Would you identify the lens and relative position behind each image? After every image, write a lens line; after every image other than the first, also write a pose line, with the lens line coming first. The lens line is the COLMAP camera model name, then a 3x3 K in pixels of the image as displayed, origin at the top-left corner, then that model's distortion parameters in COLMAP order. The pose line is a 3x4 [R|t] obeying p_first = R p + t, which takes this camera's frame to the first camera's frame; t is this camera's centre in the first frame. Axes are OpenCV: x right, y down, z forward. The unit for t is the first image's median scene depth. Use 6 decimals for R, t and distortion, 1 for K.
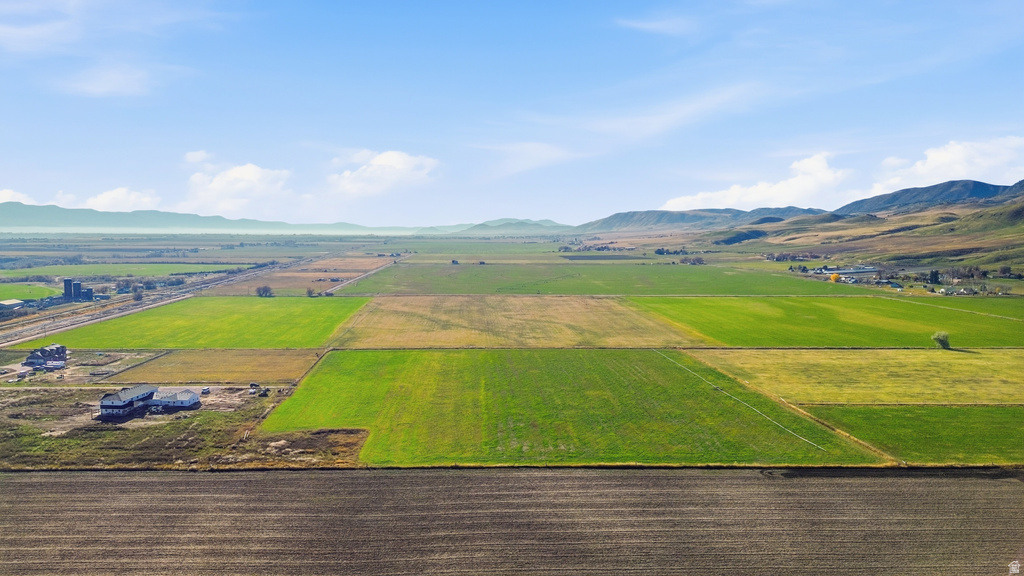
lens RADIAL K [[717.7, 0, 513.0], [0, 717.7, 291.7], [0, 0, 1]] dist [0.079812, -0.085677]
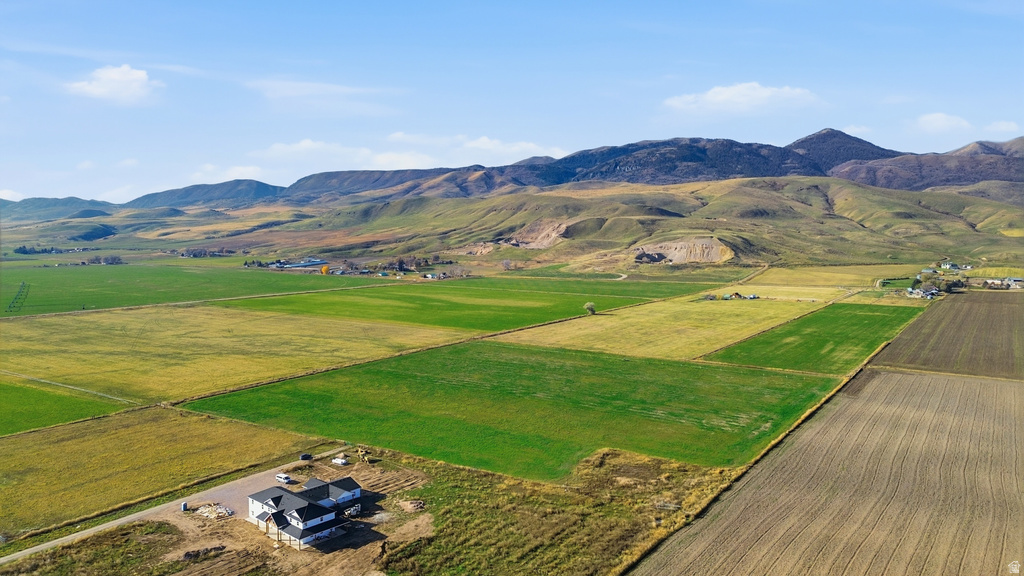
lens RADIAL K [[717.7, 0, 513.0], [0, 717.7, 291.7], [0, 0, 1]] dist [0.079812, -0.085677]
pose [[0.593551, -0.073796, 0.801406, -0.501889], [0.067185, 0.996855, 0.042034, -0.027824], [-0.801987, 0.028894, 0.596642, 0.274823]]
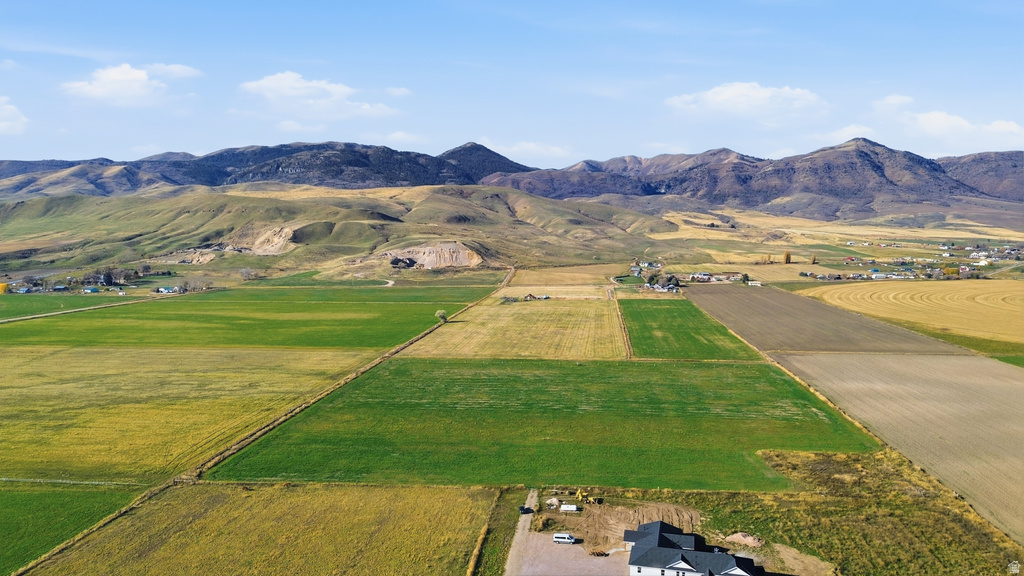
lens RADIAL K [[717.7, 0, 513.0], [0, 717.7, 291.7], [0, 0, 1]] dist [0.079812, -0.085677]
pose [[0.151249, -0.085011, 0.984833, -0.583624], [0.083342, 0.993844, 0.072990, -0.054834], [-0.984976, 0.071038, 0.157403, 0.583098]]
